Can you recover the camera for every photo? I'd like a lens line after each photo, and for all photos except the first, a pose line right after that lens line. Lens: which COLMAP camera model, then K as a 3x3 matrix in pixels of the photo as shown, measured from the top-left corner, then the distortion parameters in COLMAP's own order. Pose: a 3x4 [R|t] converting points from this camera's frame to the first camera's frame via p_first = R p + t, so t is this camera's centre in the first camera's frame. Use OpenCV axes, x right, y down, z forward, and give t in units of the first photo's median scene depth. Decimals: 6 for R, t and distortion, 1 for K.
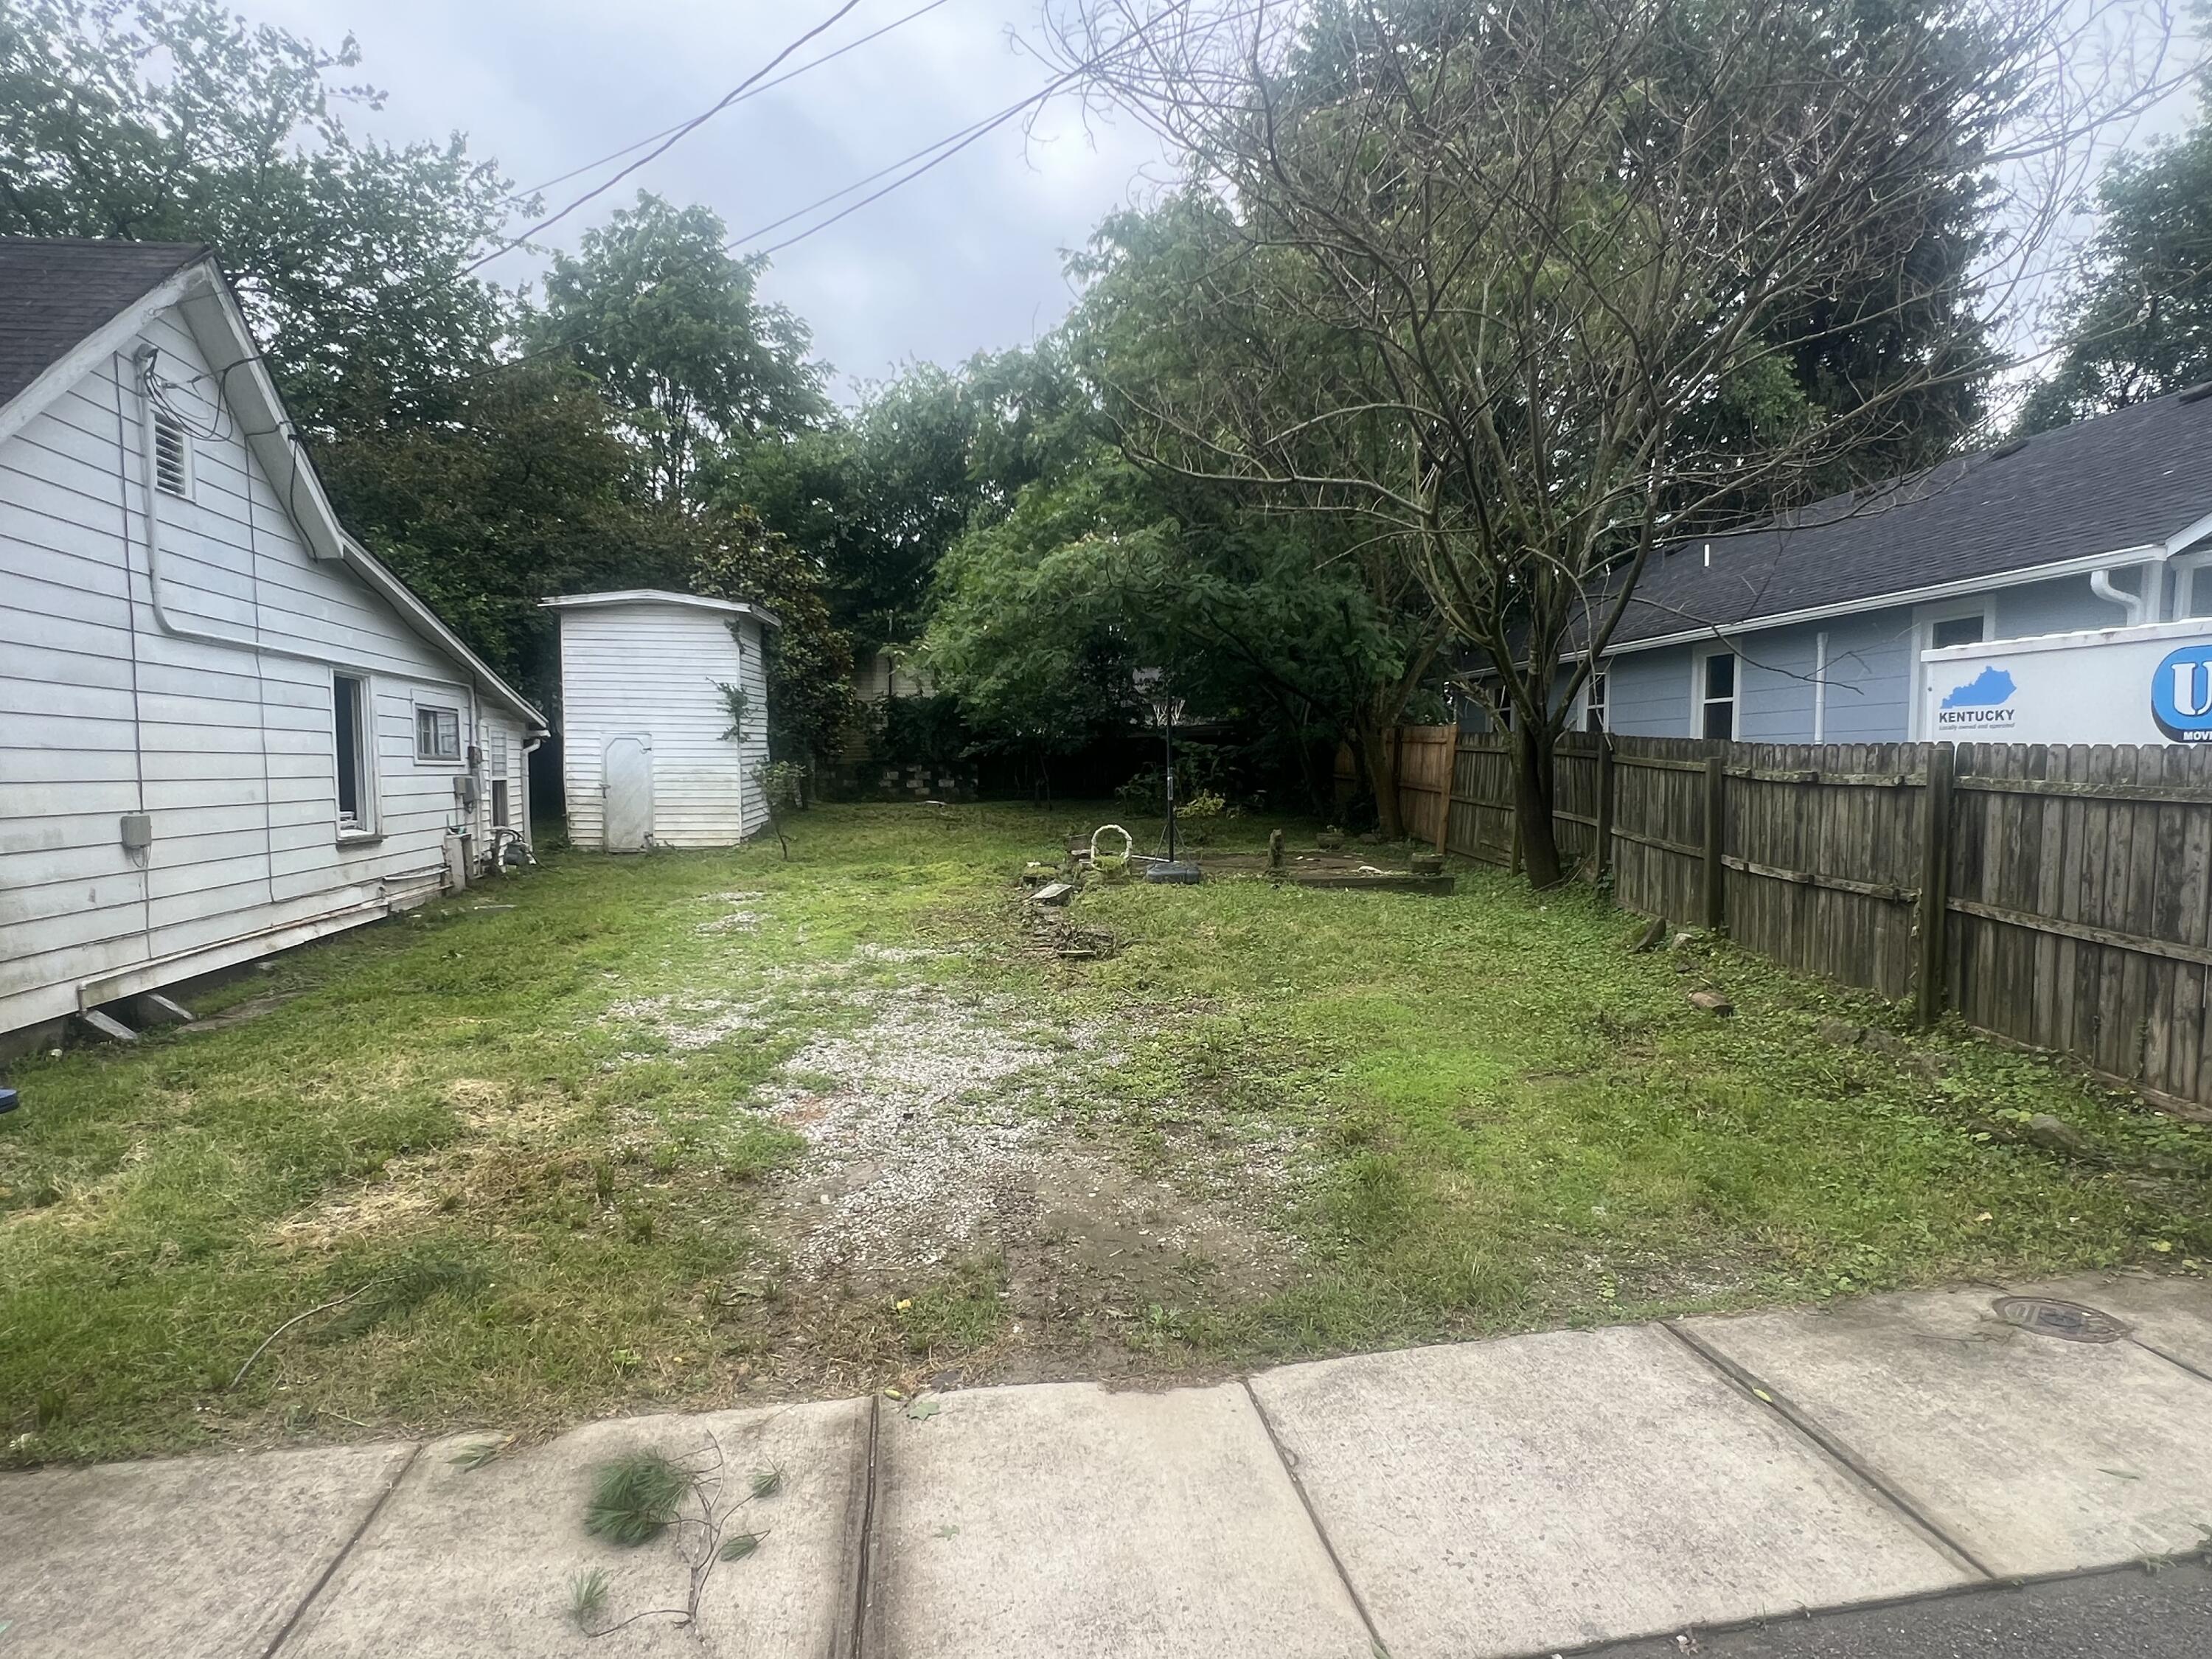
lens RADIAL K [[1208.3, 0, 1106.0], [0, 1208.3, 829.5], [0, 0, 1]] dist [-0.005474, -0.001551]
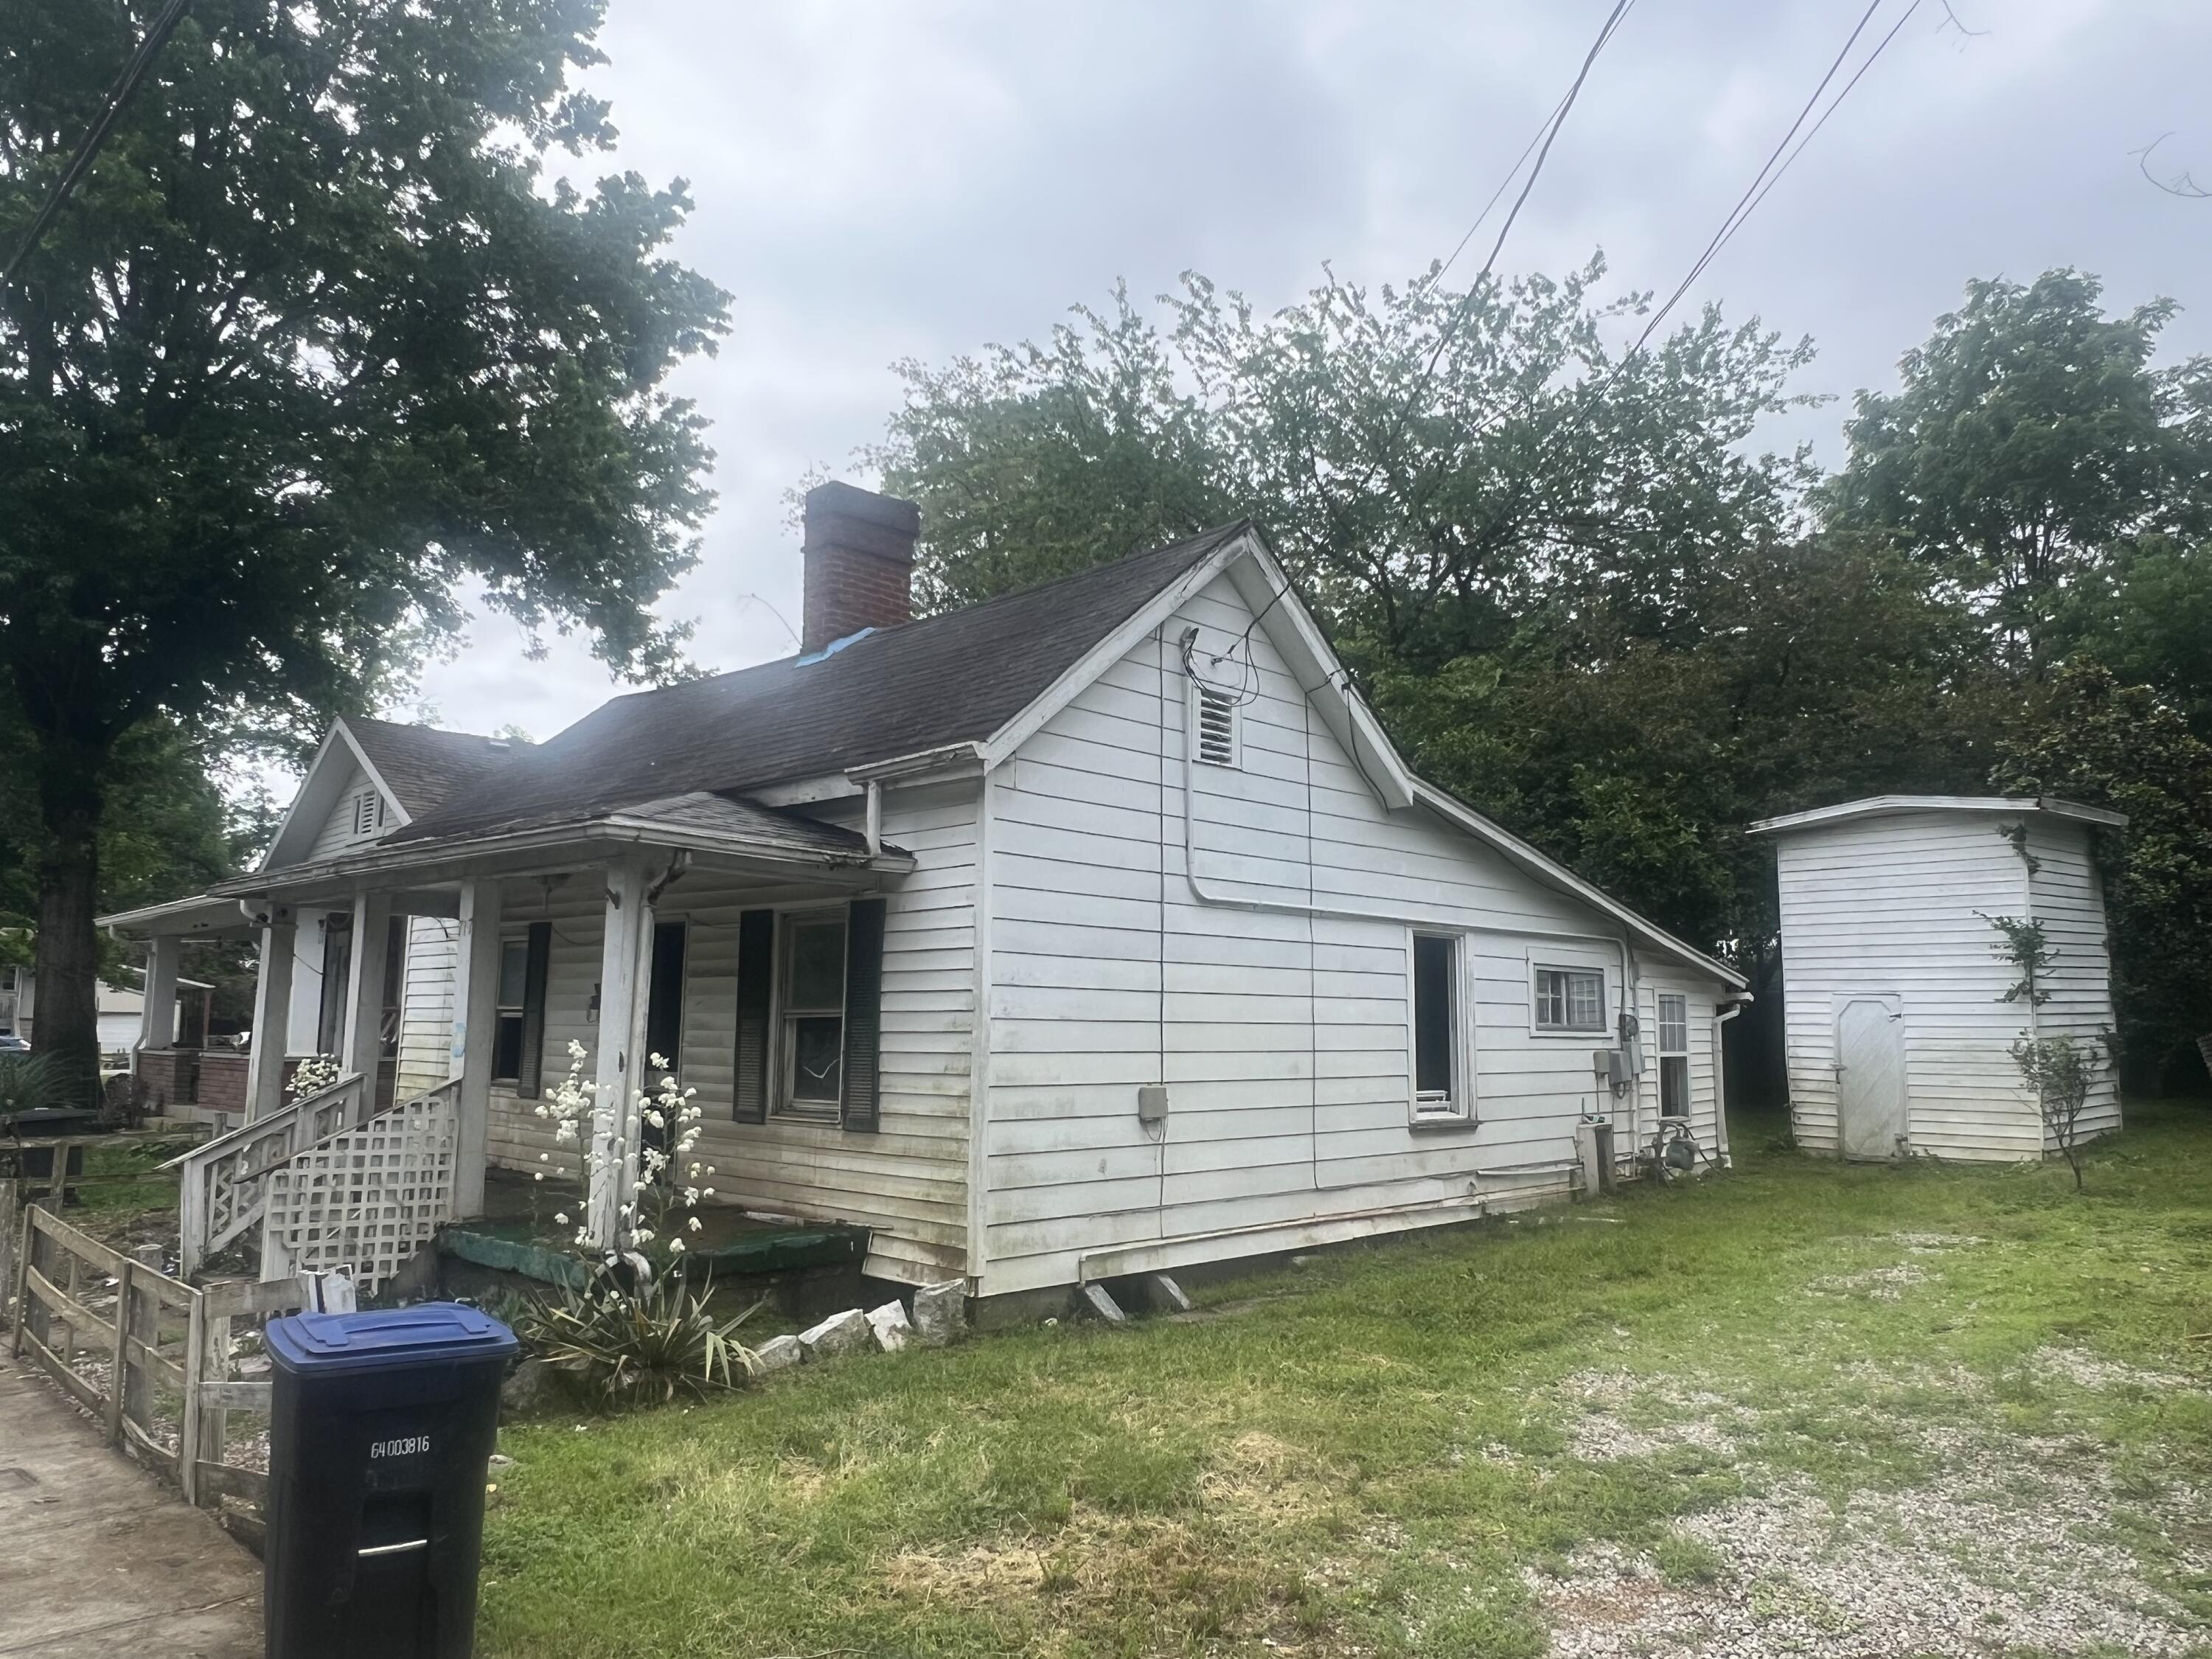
lens RADIAL K [[1537.0, 0, 1106.0], [0, 1537.0, 829.5], [0, 0, 1]] dist [-0.002723, -0.001941]
pose [[0.582741, -0.103507, -0.806039, 0.115644], [-0.048368, 0.985679, -0.161544, -0.007850], [0.811217, 0.133125, 0.569390, 0.118372]]
